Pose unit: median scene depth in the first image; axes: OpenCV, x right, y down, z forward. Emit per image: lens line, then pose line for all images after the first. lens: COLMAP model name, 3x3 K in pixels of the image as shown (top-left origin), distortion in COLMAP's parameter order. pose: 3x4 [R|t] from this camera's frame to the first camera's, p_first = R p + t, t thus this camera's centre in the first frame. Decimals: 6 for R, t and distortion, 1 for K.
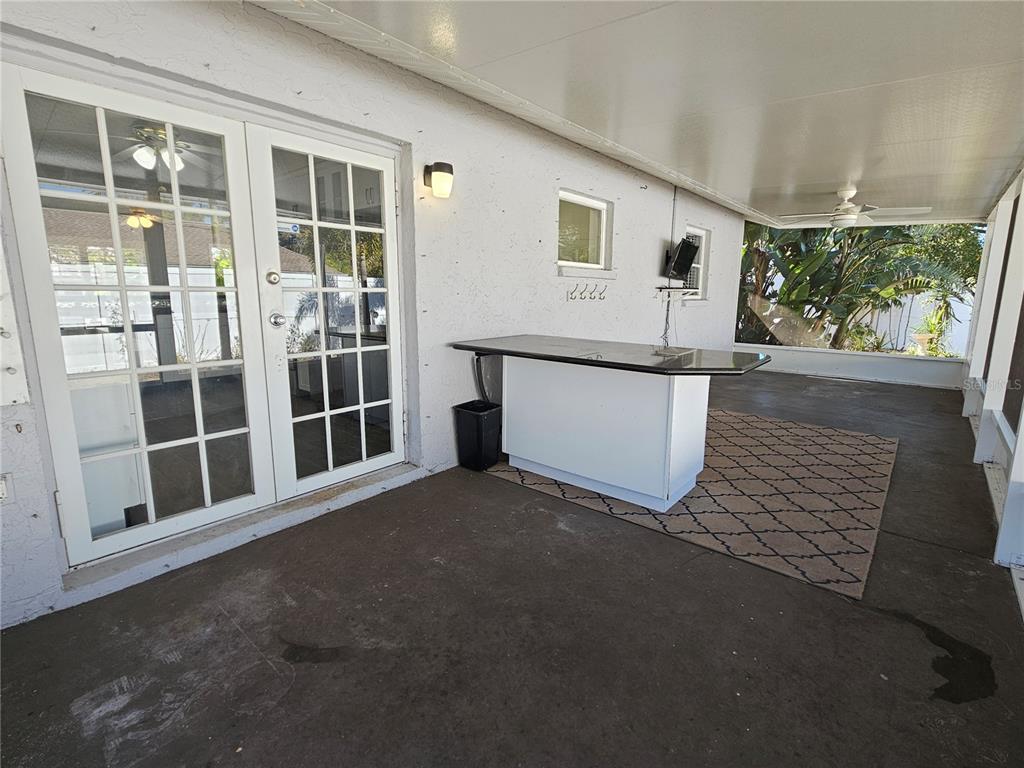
lens RADIAL K [[485.3, 0, 512.8], [0, 485.3, 378.4], [0, 0, 1]] dist [-0.000015, 0.001827]
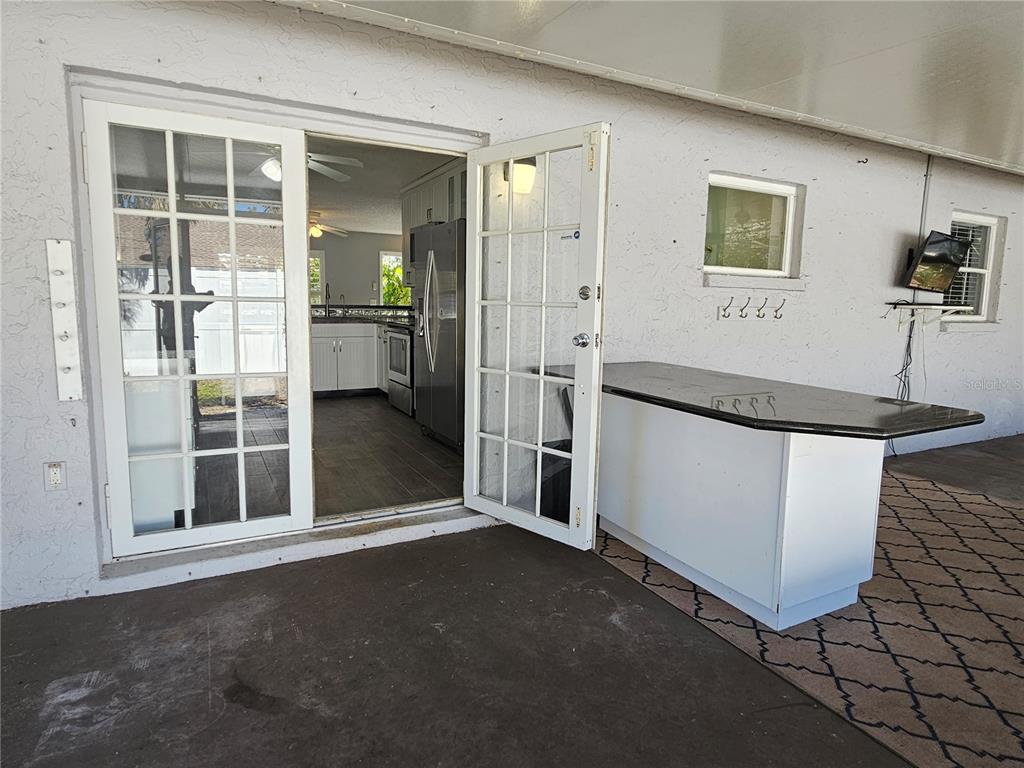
lens RADIAL K [[596.1, 0, 514.7], [0, 596.1, 379.6], [0, 0, 1]] dist [0.001794, -0.001764]
pose [[0.926216, 0.060655, -0.372081, 0.297732], [-0.079385, 0.996222, -0.035211, -0.018918], [0.368540, 0.062151, 0.927532, 0.074442]]
